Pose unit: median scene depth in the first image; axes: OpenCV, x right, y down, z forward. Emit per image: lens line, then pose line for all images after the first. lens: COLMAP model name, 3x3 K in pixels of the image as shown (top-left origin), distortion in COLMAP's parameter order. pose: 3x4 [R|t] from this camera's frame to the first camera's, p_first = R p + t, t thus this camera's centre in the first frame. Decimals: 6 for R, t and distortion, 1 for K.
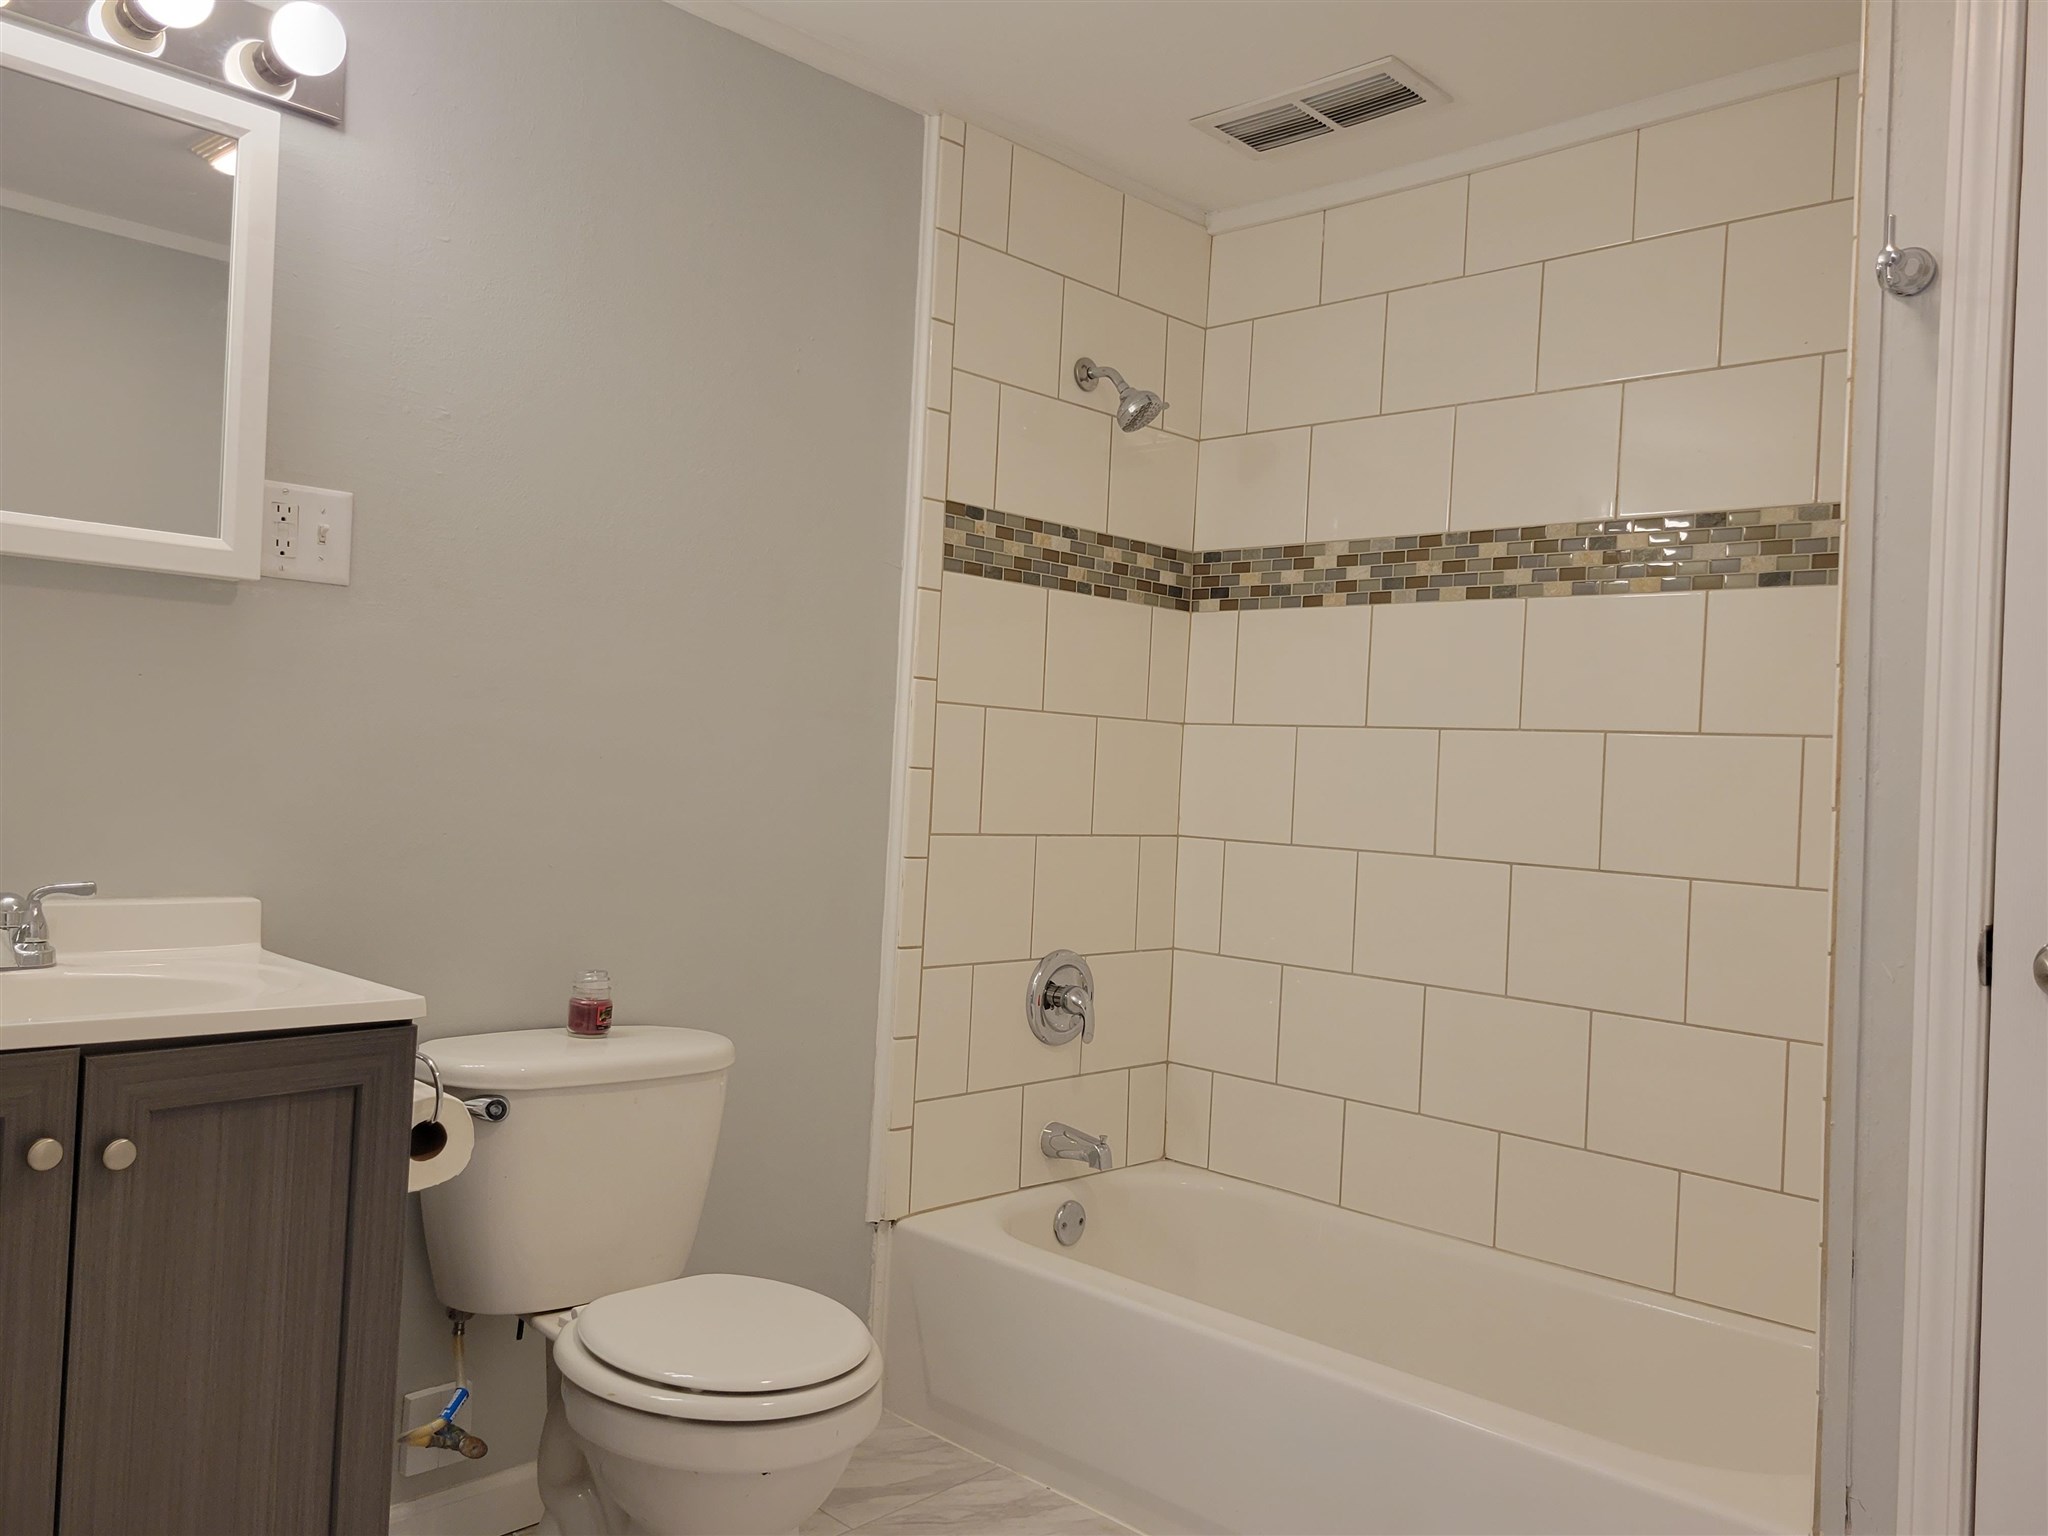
lens RADIAL K [[1566.2, 0, 1020.7], [0, 1566.2, 765.6], [0, 0, 1]] dist [0.043007, -0.019304]
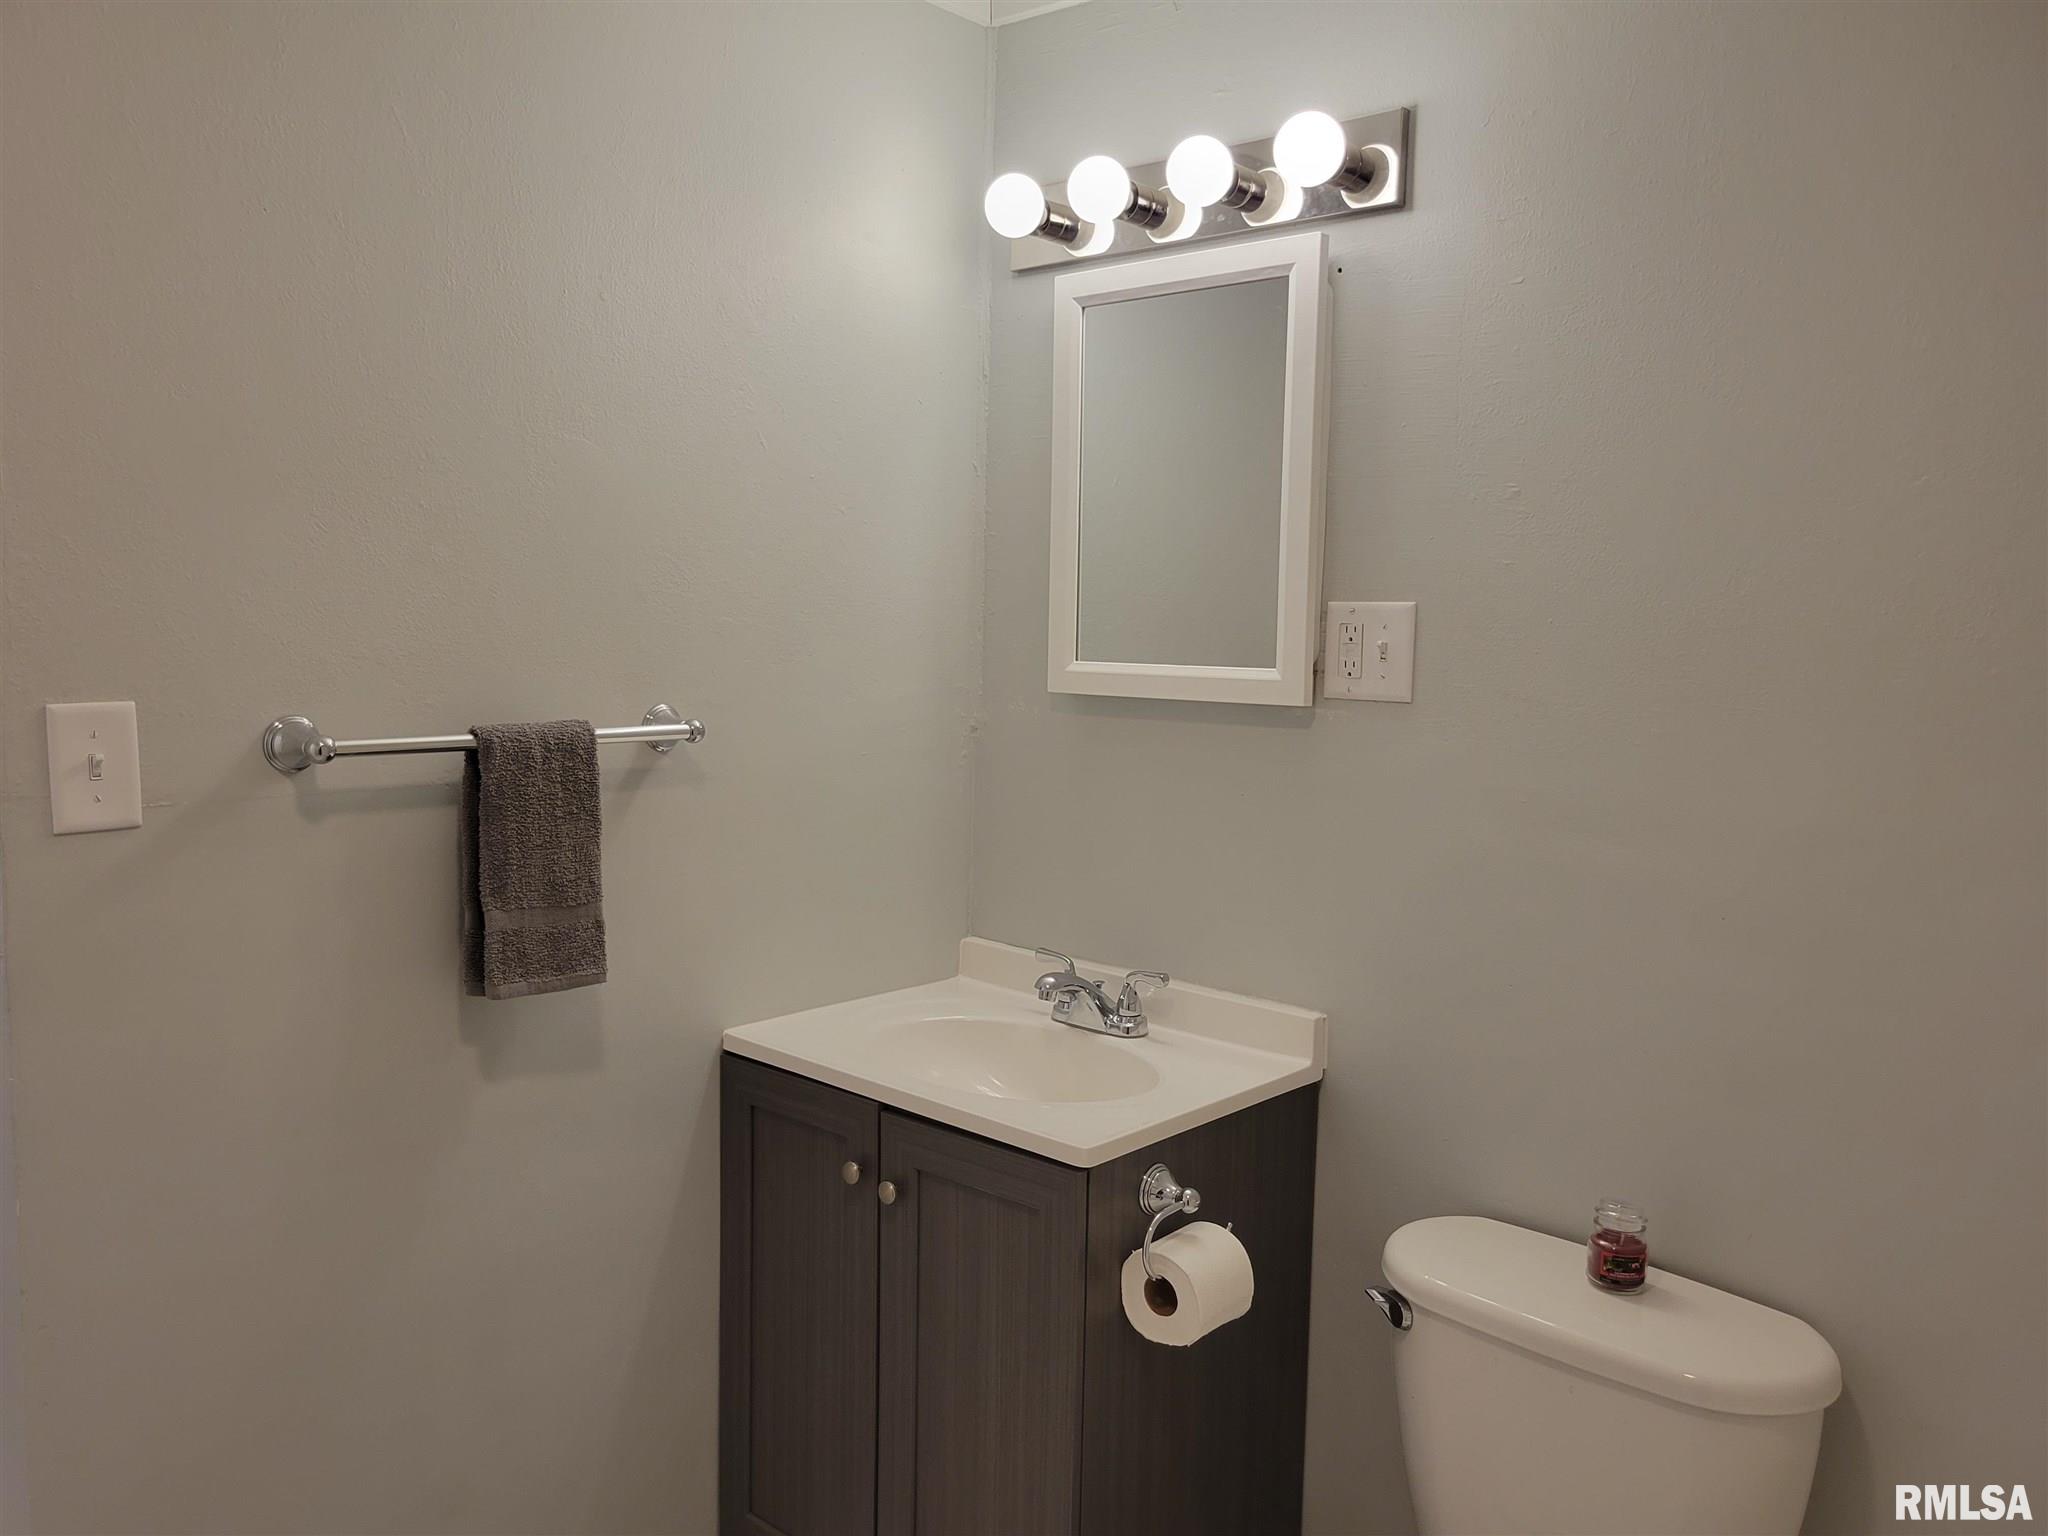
lens RADIAL K [[1566.2, 0, 1022.5], [0, 1566.2, 777.4], [0, 0, 1]] dist [0.043007, -0.019304]
pose [[0.032840, 0.057317, -0.997816, 0.499655], [-0.010099, 0.998322, 0.057014, -0.121361], [0.999410, 0.008204, 0.033364, 0.747921]]
